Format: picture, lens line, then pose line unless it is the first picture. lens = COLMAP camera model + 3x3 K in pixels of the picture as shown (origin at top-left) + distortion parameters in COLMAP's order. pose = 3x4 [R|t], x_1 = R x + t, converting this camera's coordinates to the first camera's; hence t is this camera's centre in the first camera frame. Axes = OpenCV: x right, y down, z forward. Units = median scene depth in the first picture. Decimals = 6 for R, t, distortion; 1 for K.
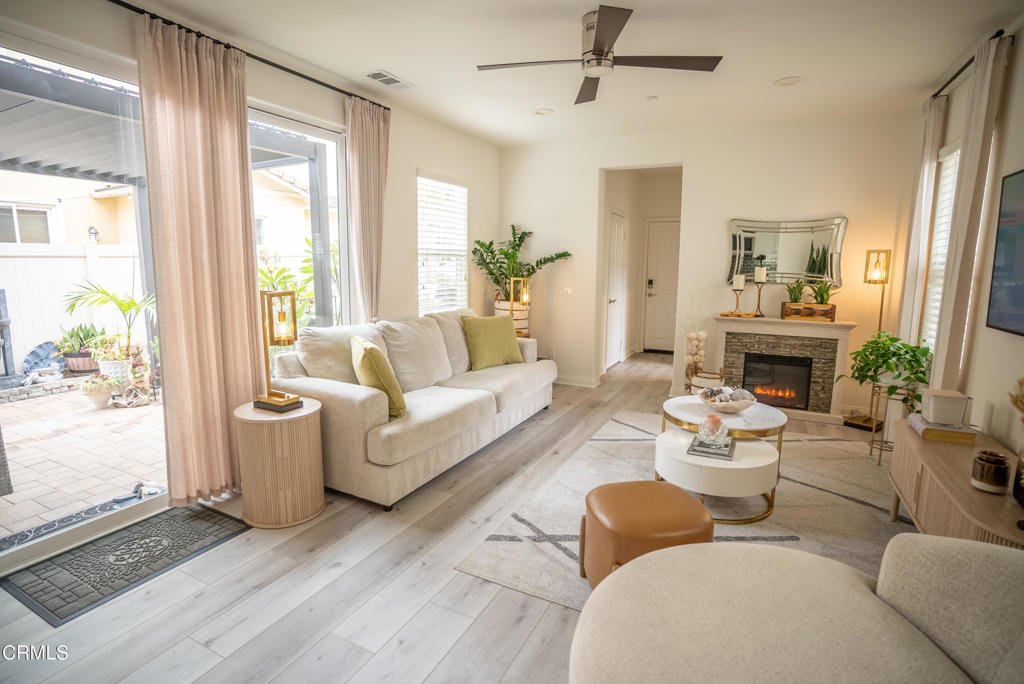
lens RADIAL K [[507.3, 0, 505.4], [0, 507.3, 333.2], [0, 0, 1]] dist [-0.070311, 0.030517]
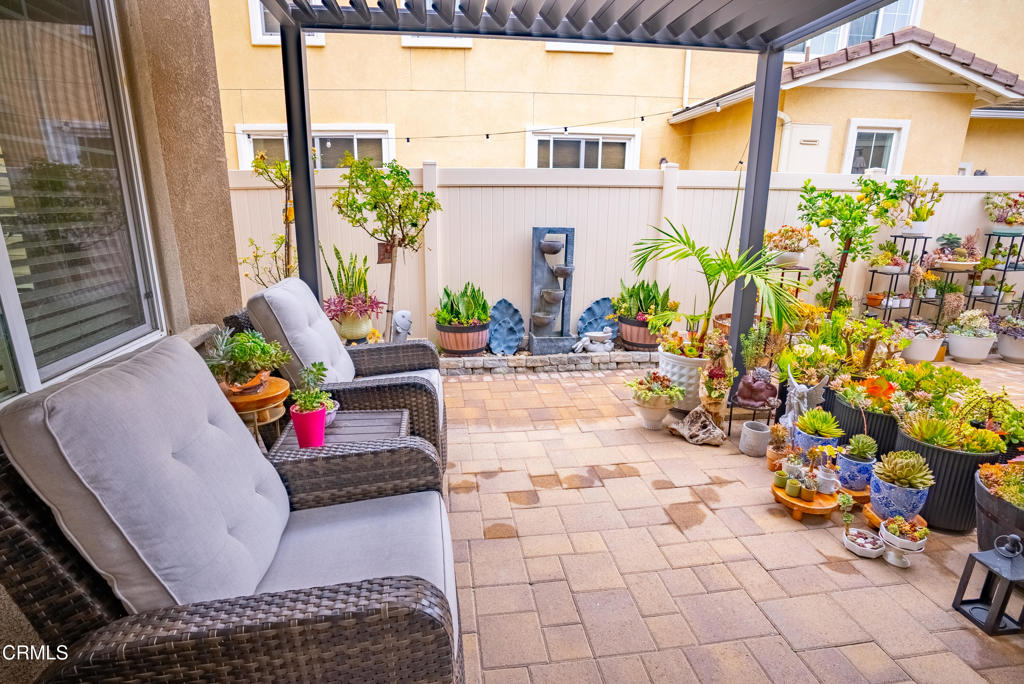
lens RADIAL K [[507.3, 0, 502.9], [0, 507.3, 335.3], [0, 0, 1]] dist [-0.070311, 0.030517]
pose [[0.569897, 0.211128, -0.794130, -0.392381], [-0.122074, 0.977458, 0.172263, -0.045467], [0.812598, -0.001230, 0.582824, 0.411609]]
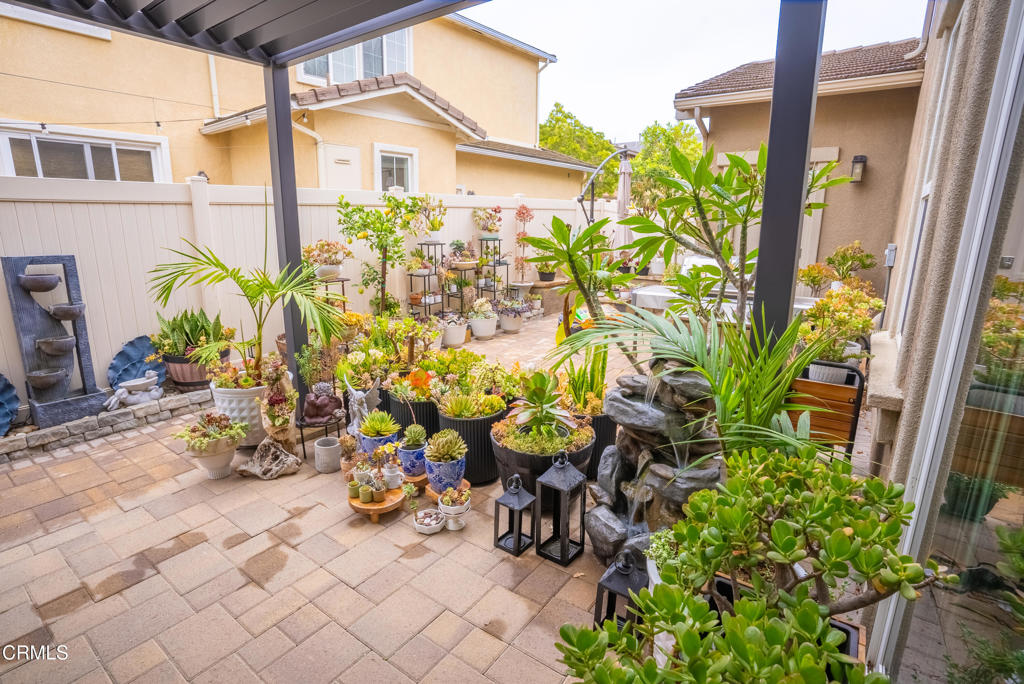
lens RADIAL K [[507.3, 0, 499.3], [0, 507.3, 339.0], [0, 0, 1]] dist [-0.070311, 0.030517]
pose [[0.985418, 0.042897, -0.164652, -0.377877], [-0.028651, 0.995714, 0.087939, -0.052354], [0.167719, -0.081939, 0.982424, 0.456171]]
